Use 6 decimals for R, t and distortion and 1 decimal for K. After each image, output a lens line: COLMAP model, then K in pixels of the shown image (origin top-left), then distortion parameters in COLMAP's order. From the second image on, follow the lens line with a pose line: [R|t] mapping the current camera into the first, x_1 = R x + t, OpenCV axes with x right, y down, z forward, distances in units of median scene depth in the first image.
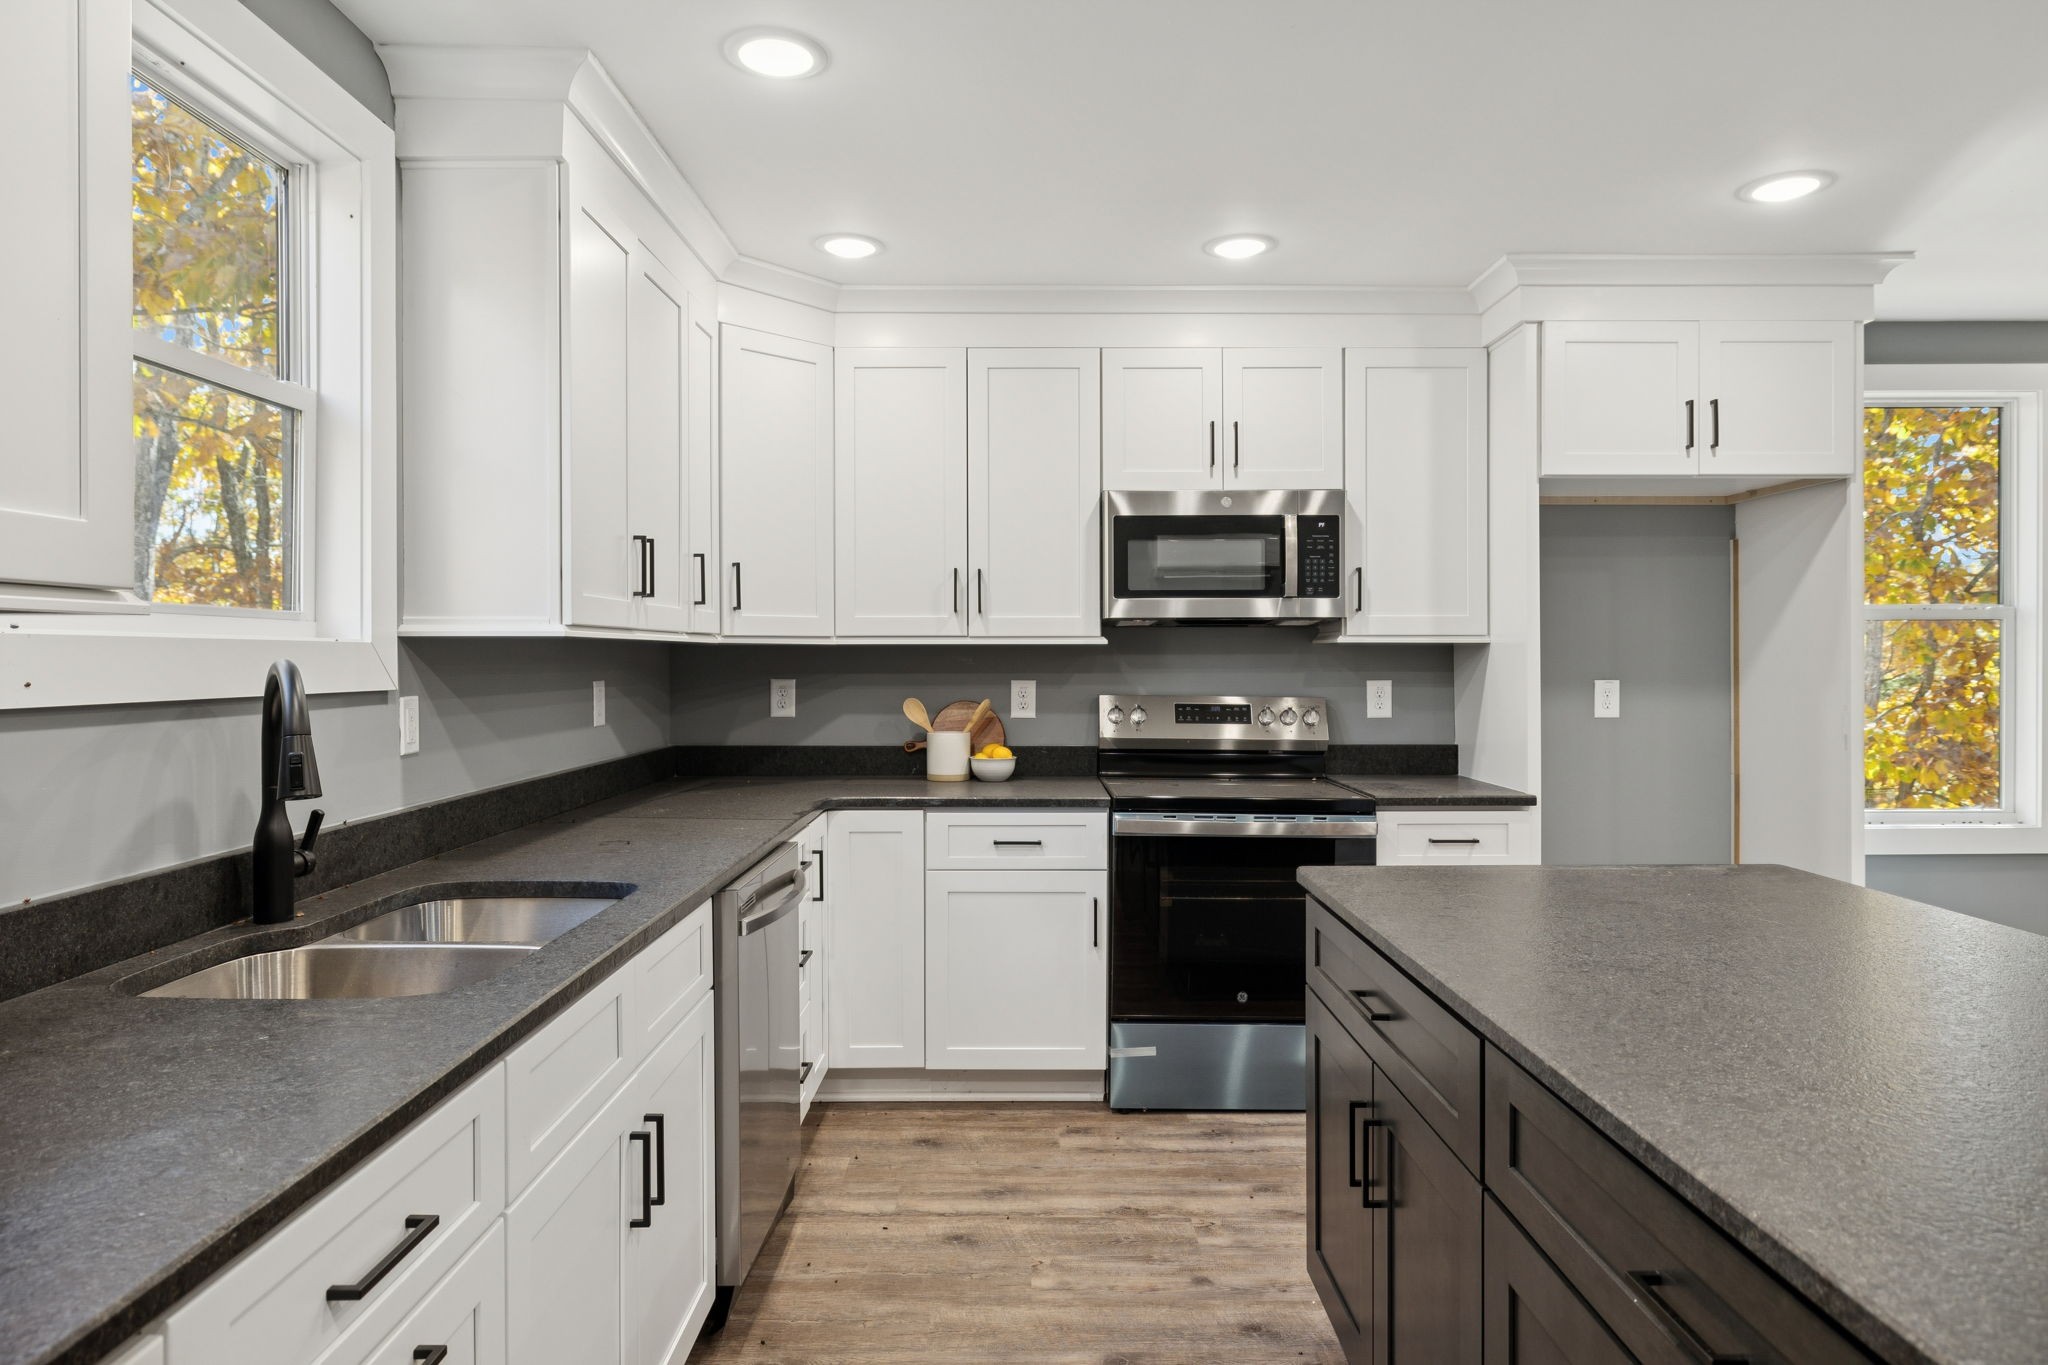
lens RADIAL K [[1206.8, 0, 1024.0], [0, 1206.8, 682.5], [0, 0, 1]] dist [-0.000636, 0.000236]
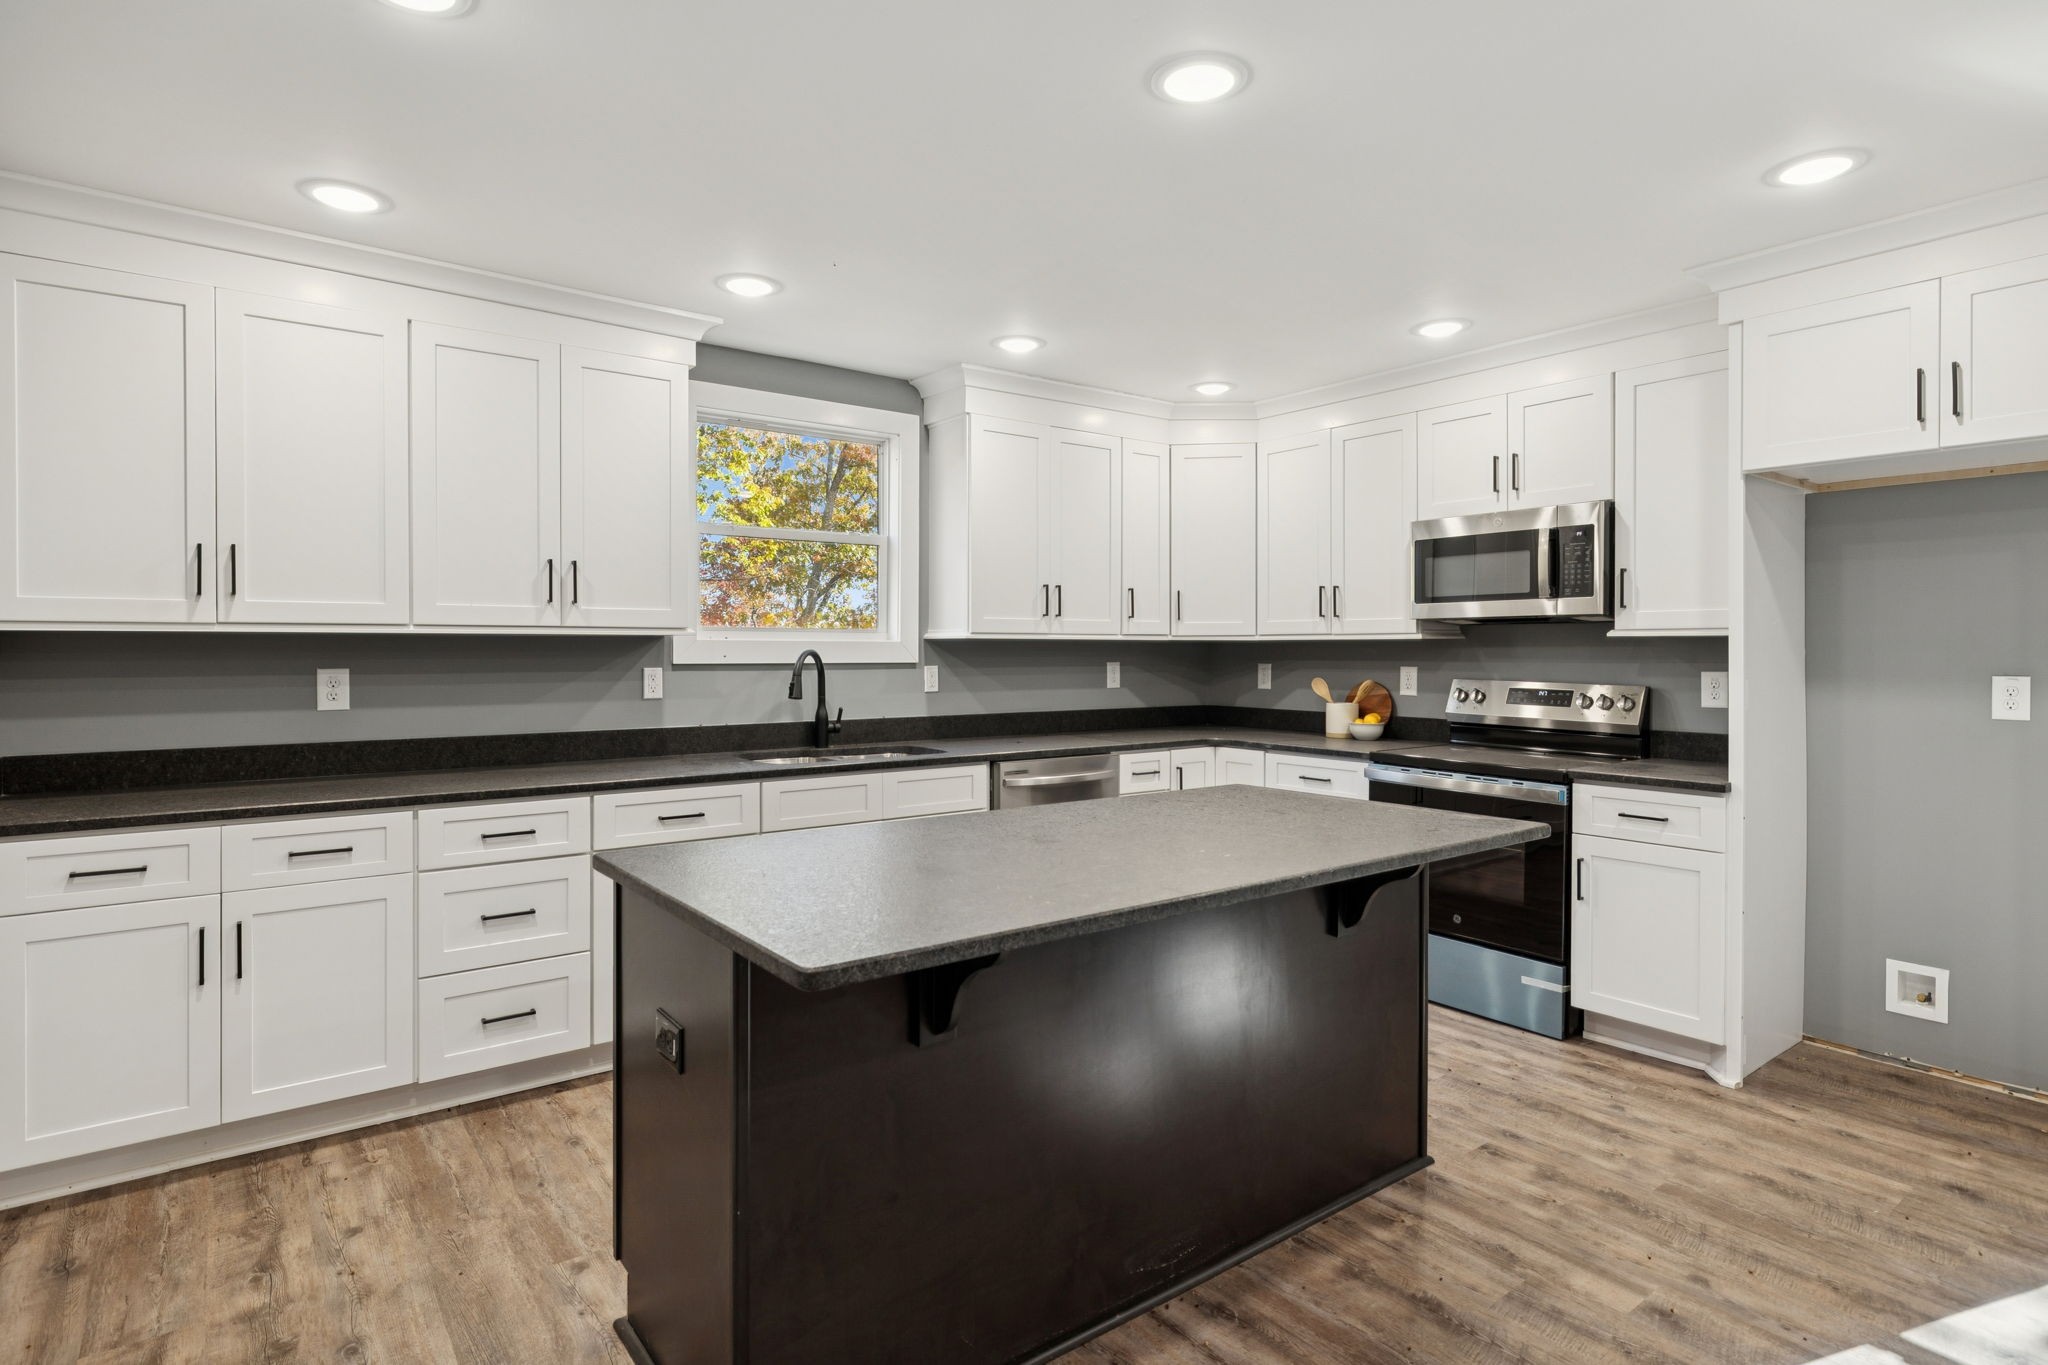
lens RADIAL K [[1044.9, 0, 1024.0], [0, 1044.9, 682.5], [0, 0, 1]] dist [-0.002628, -0.000587]
pose [[0.604556, 0.026933, -0.796107, 0.736468], [-0.018432, 0.999634, 0.019821, 0.000647], [0.796350, 0.002691, 0.604831, -0.019855]]
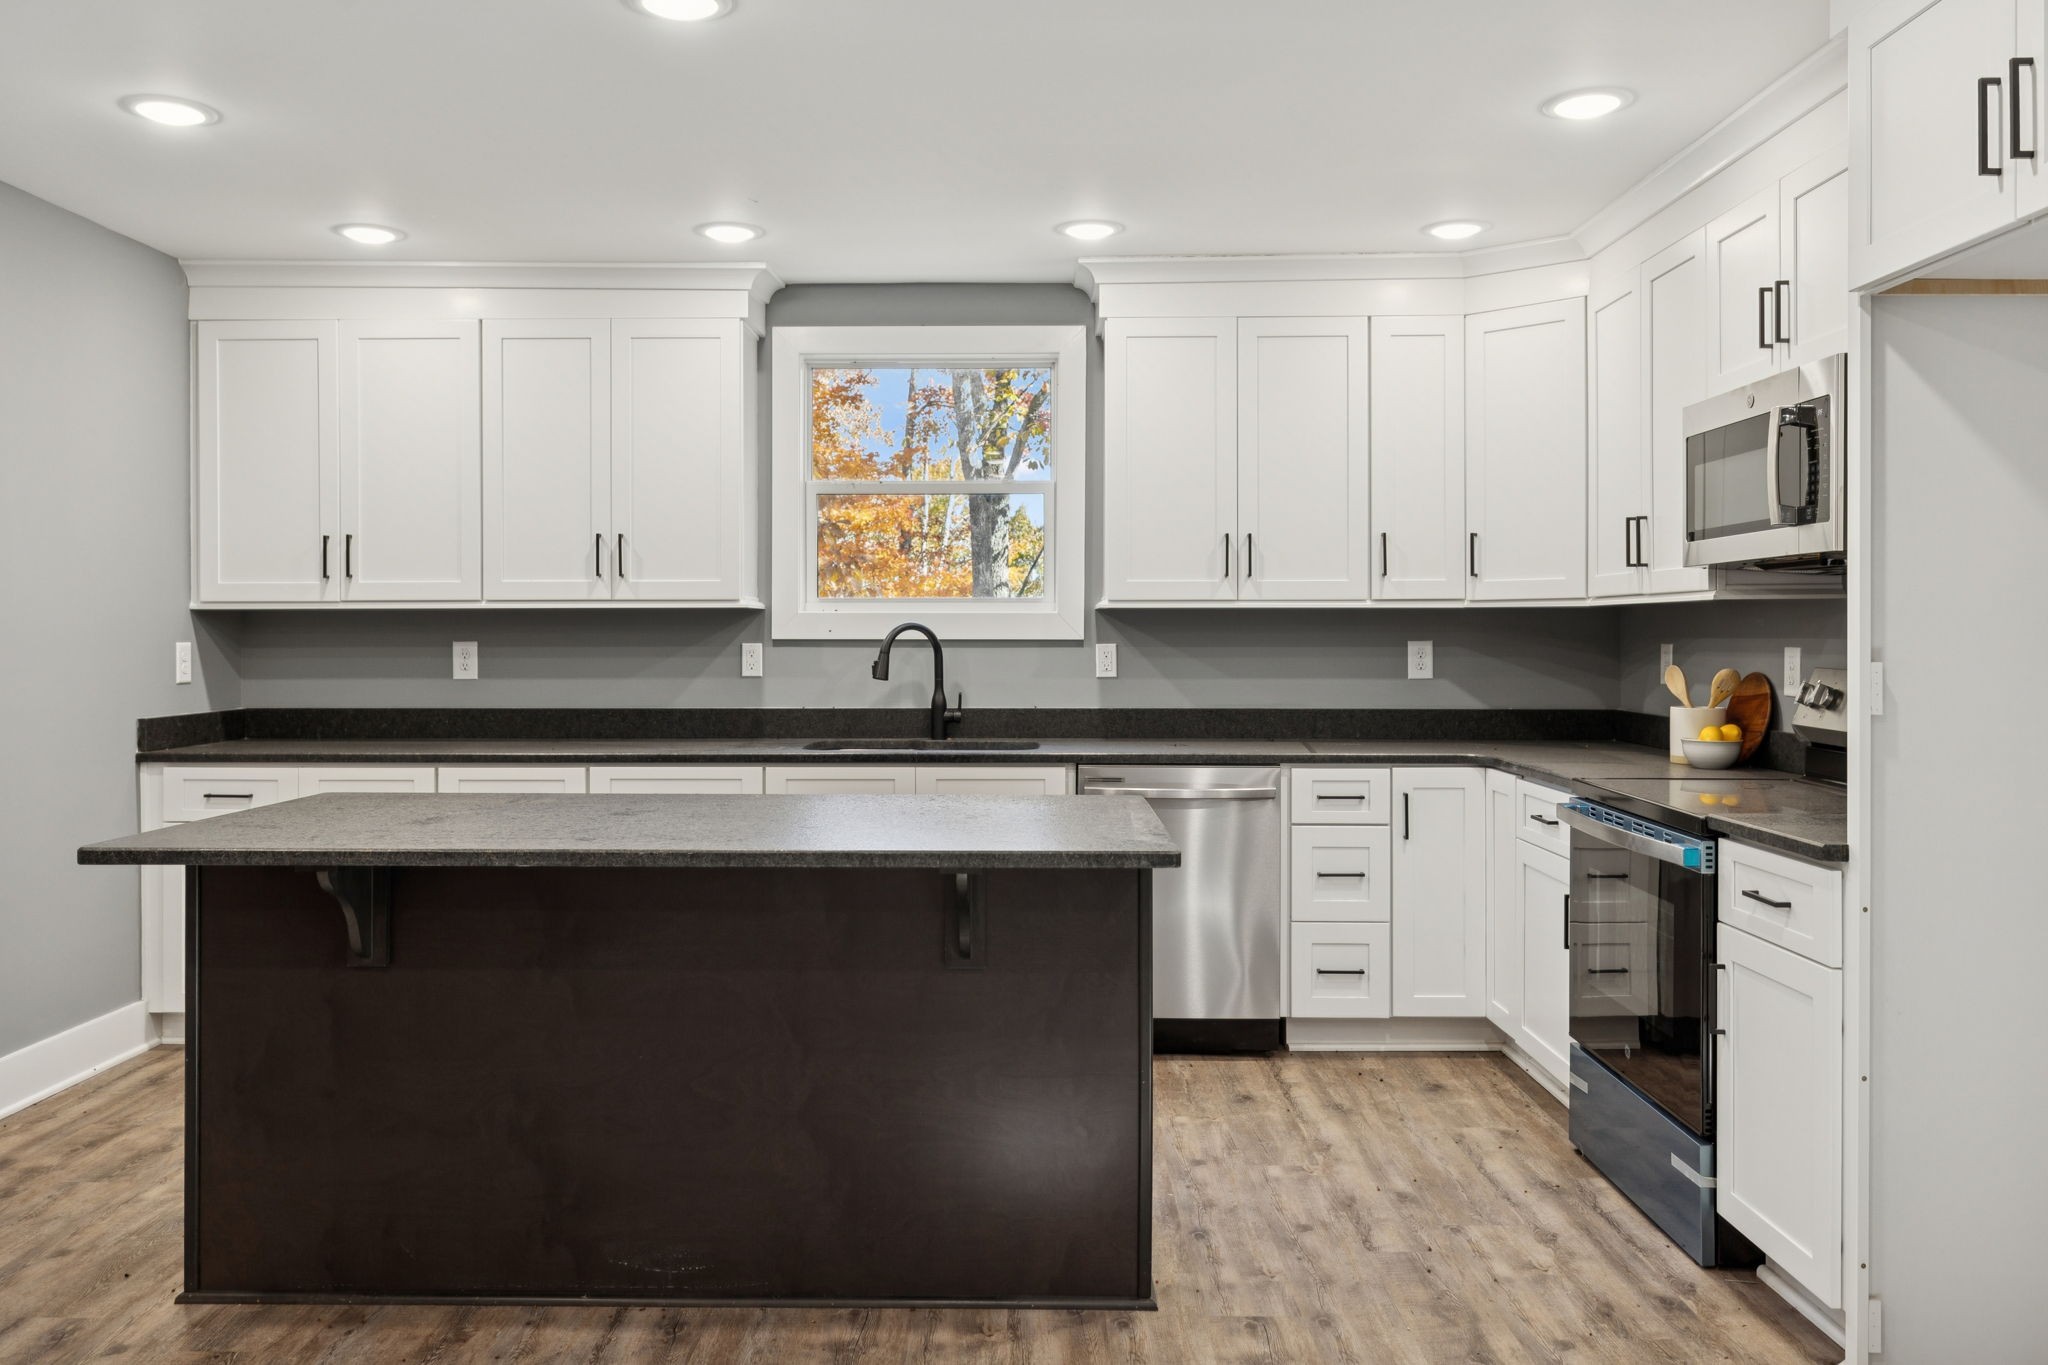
lens RADIAL K [[1591.7, 0, 1026.5], [0, 1591.7, 660.3], [0, 0, 1]] dist [0.002916, 0.000320]
pose [[-0.008393, 0.017987, -0.999803, 1.155060], [-0.019502, 0.999645, 0.018148, -0.002457], [0.999775, 0.019651, -0.008039, 0.589407]]
